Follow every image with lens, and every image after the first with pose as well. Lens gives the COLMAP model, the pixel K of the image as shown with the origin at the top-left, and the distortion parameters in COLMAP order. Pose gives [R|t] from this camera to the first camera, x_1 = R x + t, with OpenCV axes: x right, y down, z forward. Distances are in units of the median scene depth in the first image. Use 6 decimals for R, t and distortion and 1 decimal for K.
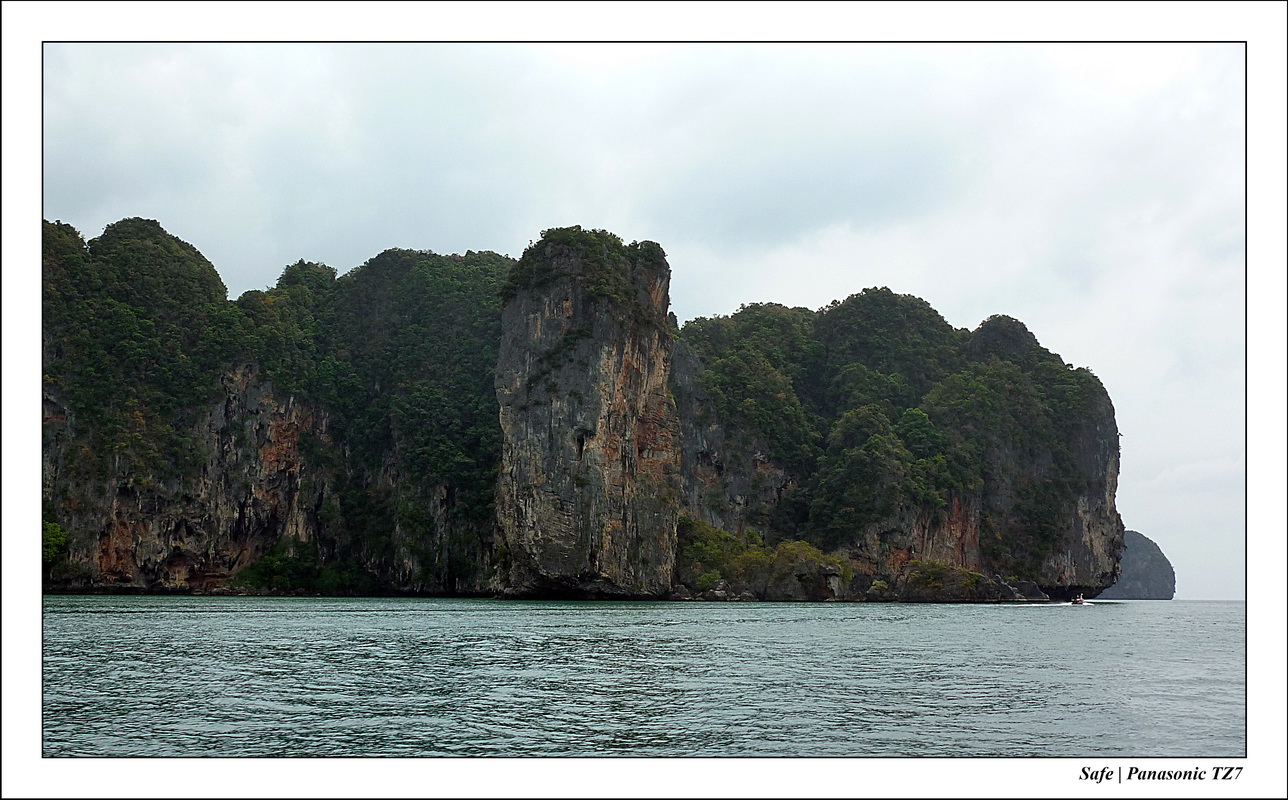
lens RADIAL K [[1800.6, 0, 644.4], [0, 1800.6, 401.0], [0, 0, 1]] dist [0.010680, 0.000000]
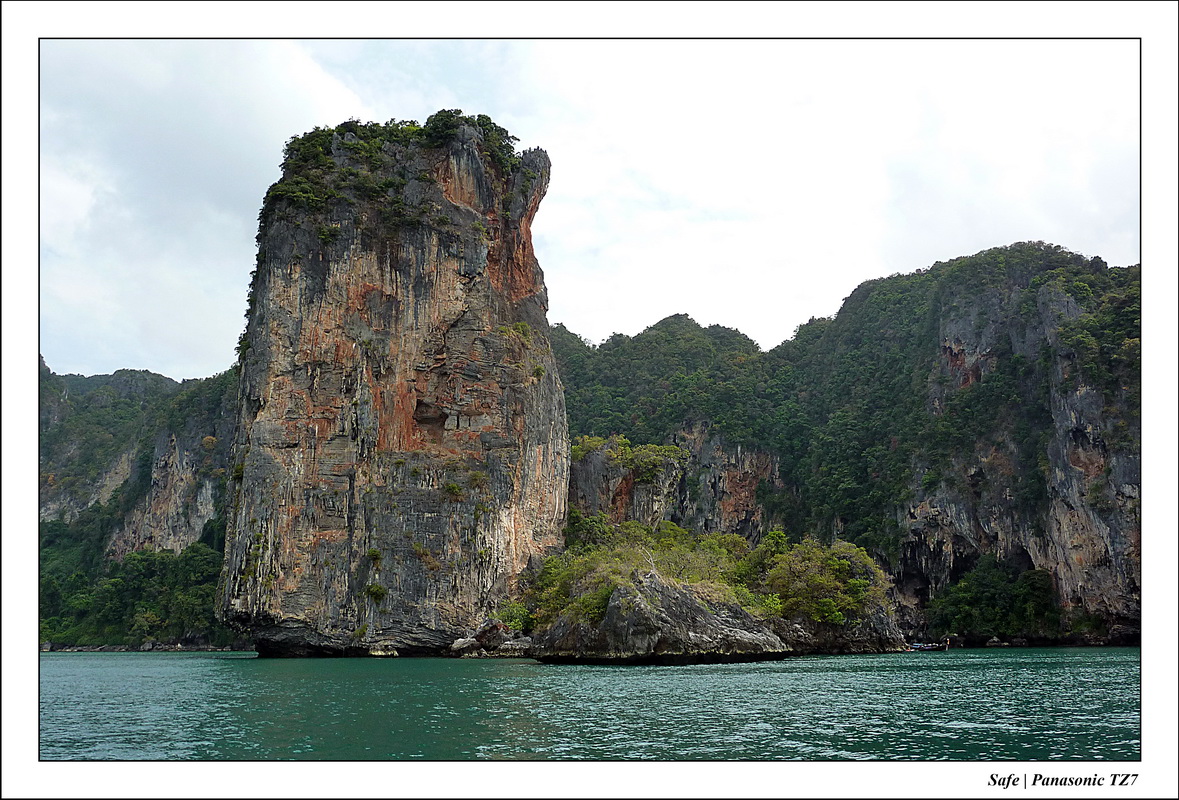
lens RADIAL K [[1094.5, 0, 589.4], [0, 1094.5, 399.0], [0, 0, 1]] dist [-0.013313, 0.000000]
pose [[0.599421, -0.188948, -0.777813, 0.249085], [0.099927, 0.981802, -0.161493, 0.066105], [0.794172, 0.019077, 0.607393, 0.596463]]
